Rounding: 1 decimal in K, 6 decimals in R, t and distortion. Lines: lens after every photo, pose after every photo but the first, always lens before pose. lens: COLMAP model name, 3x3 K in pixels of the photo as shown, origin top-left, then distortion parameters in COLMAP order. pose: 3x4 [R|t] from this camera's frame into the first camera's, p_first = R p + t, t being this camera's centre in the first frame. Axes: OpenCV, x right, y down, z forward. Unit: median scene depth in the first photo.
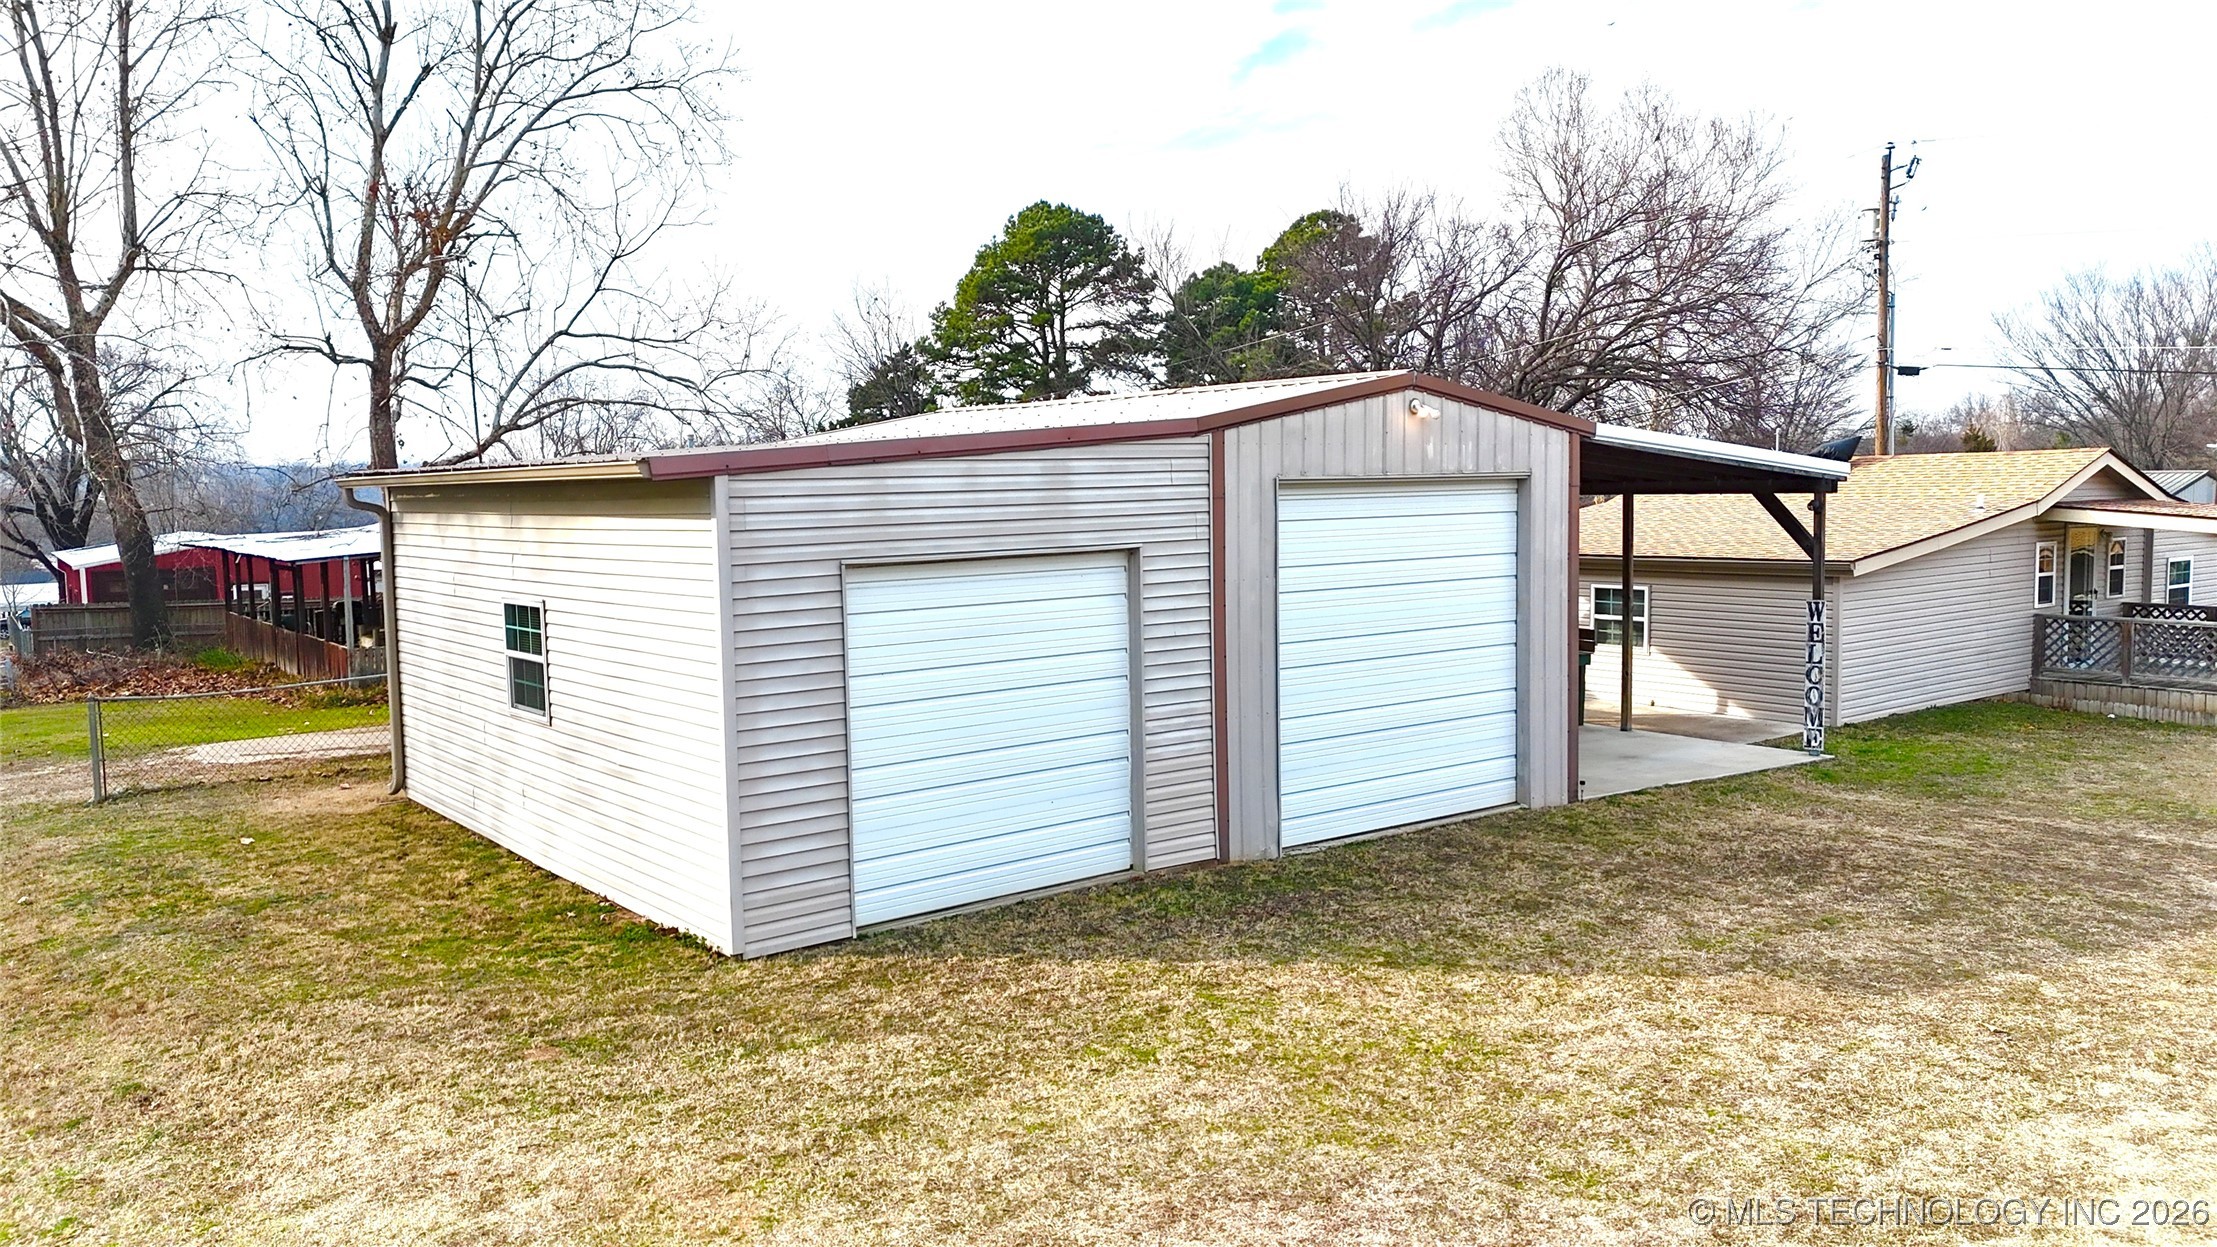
lens RADIAL K [[1620.4, 0, 1105.4], [0, 1620.4, 620.8], [0, 0, 1]] dist [0.082192, -0.087437]
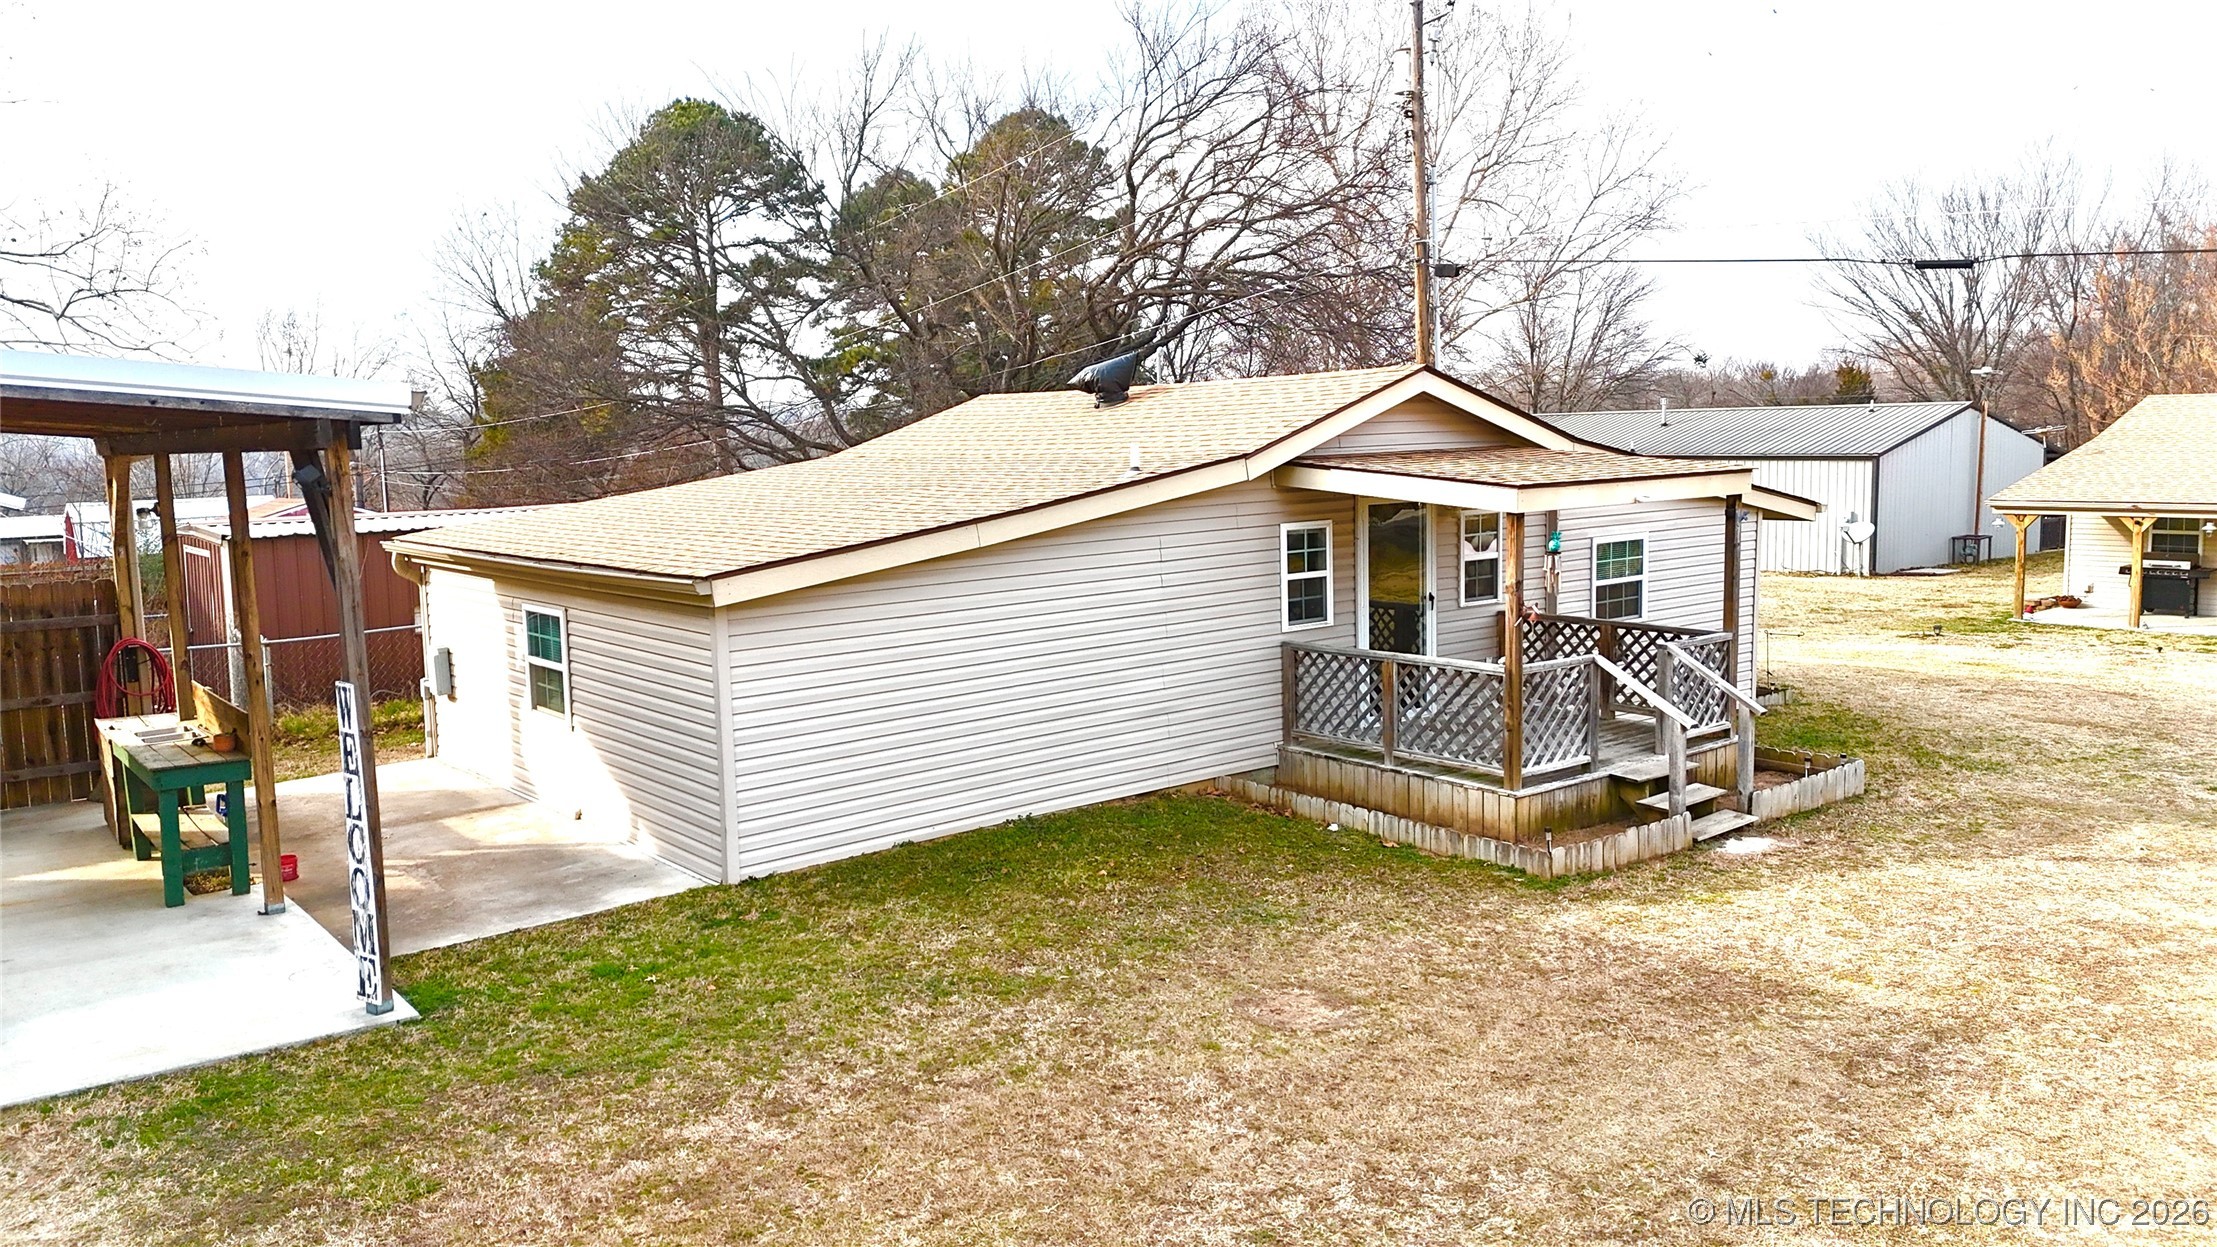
lens RADIAL K [[1620.4, 0, 1105.4], [0, 1620.4, 620.8], [0, 0, 1]] dist [0.082192, -0.087437]
pose [[0.999657, -0.014875, 0.021555, 0.528477], [0.014150, 0.999342, 0.033392, -0.035319], [-0.022038, -0.033075, 0.999210, 0.444764]]
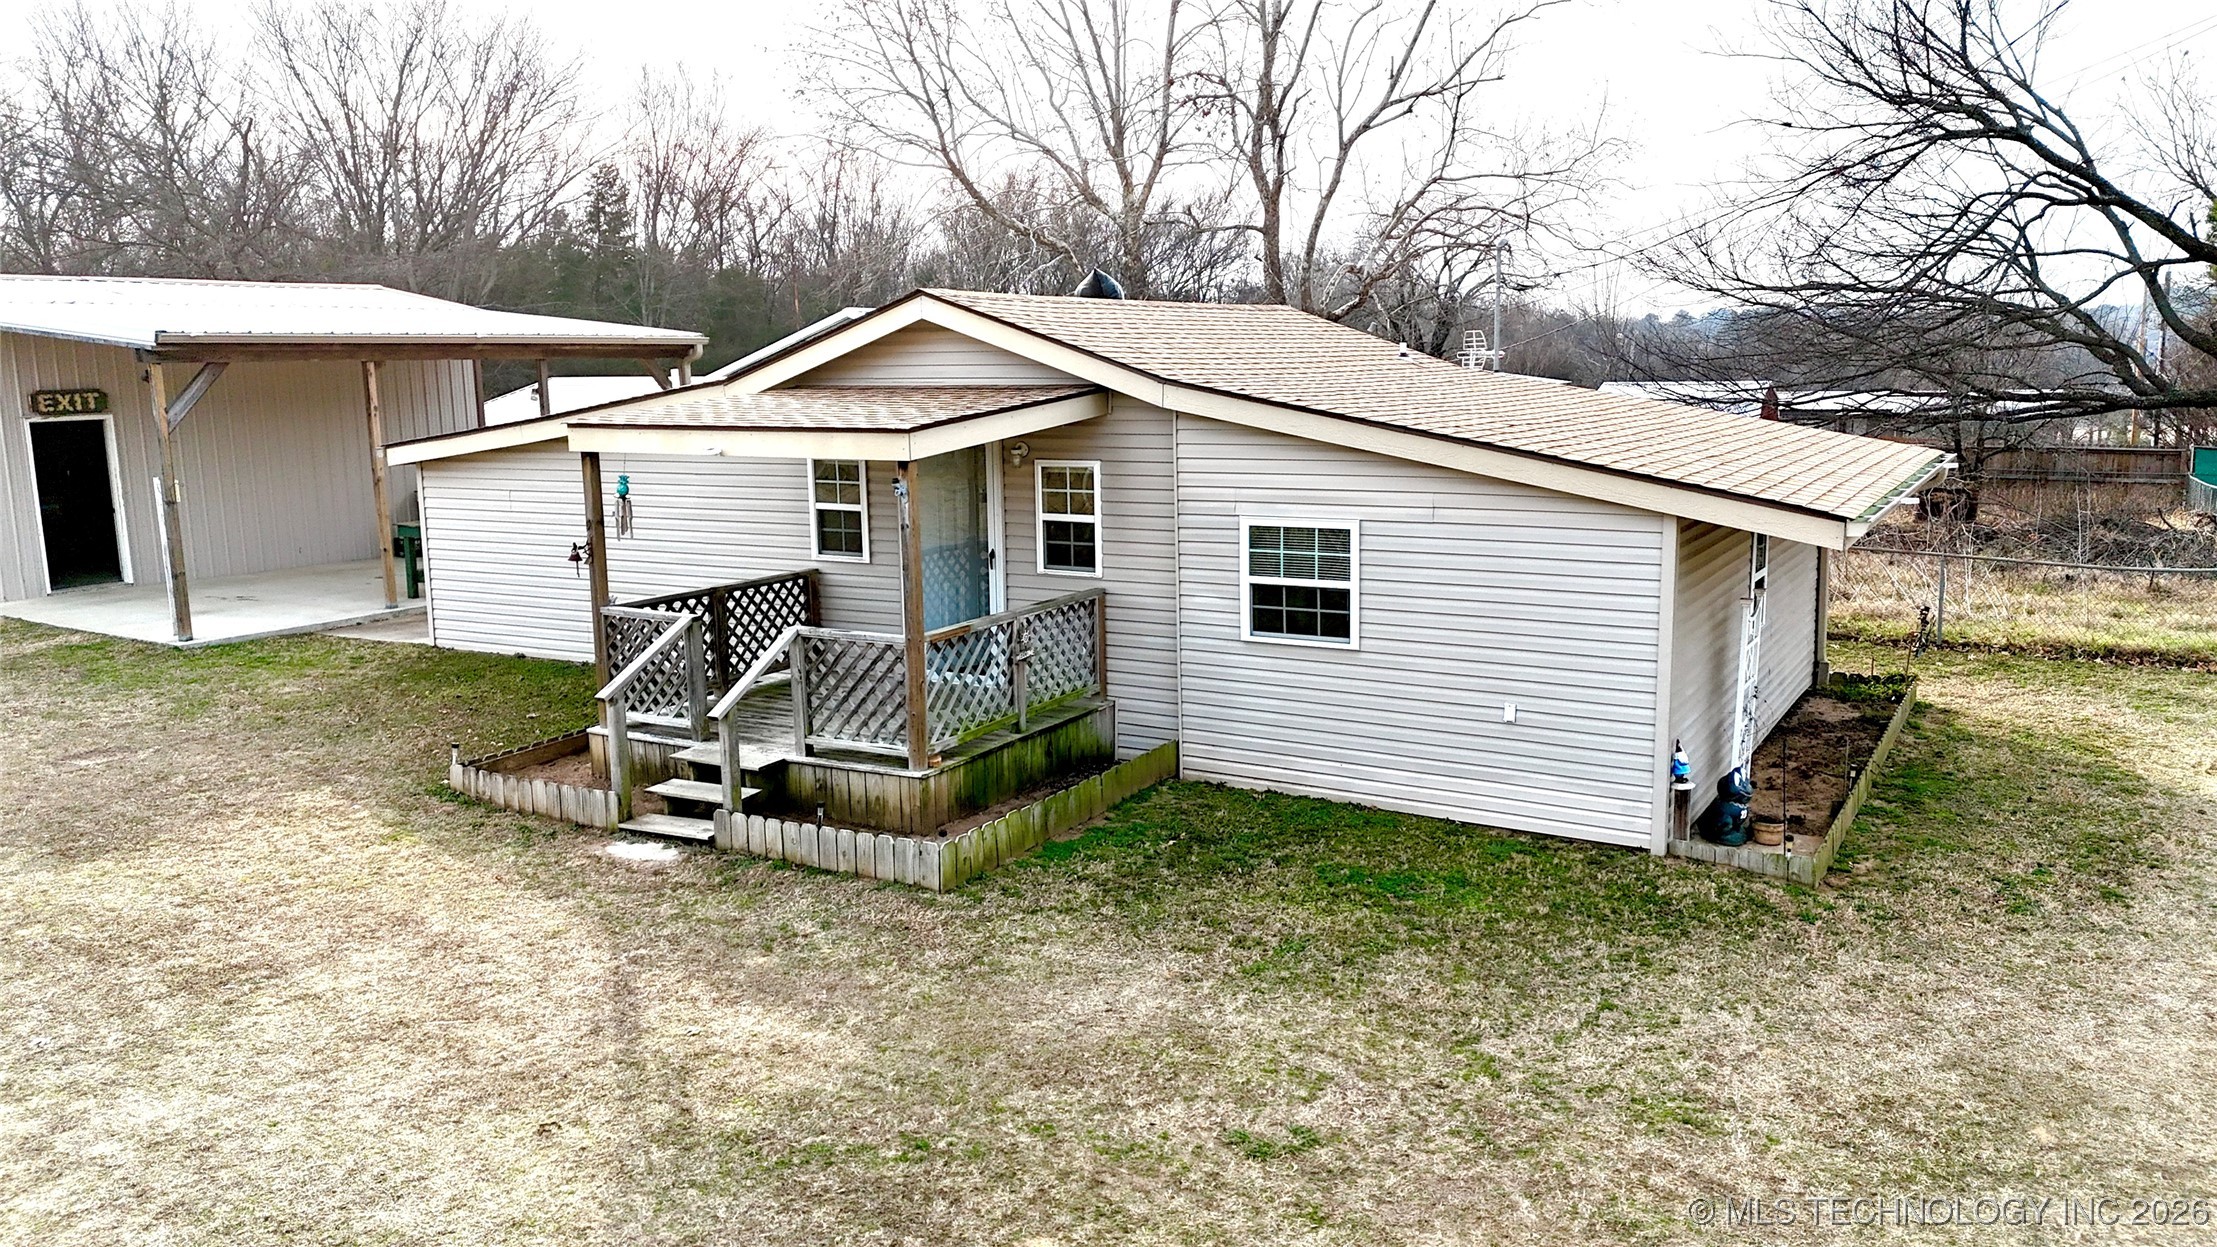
lens RADIAL K [[1620.4, 0, 1105.4], [0, 1620.4, 620.8], [0, 0, 1]] dist [0.082192, -0.087437]
pose [[0.377292, 0.160029, -0.912163, 1.259589], [-0.066033, 0.987099, 0.145863, -0.087212], [0.923737, 0.005200, 0.382991, 0.944282]]
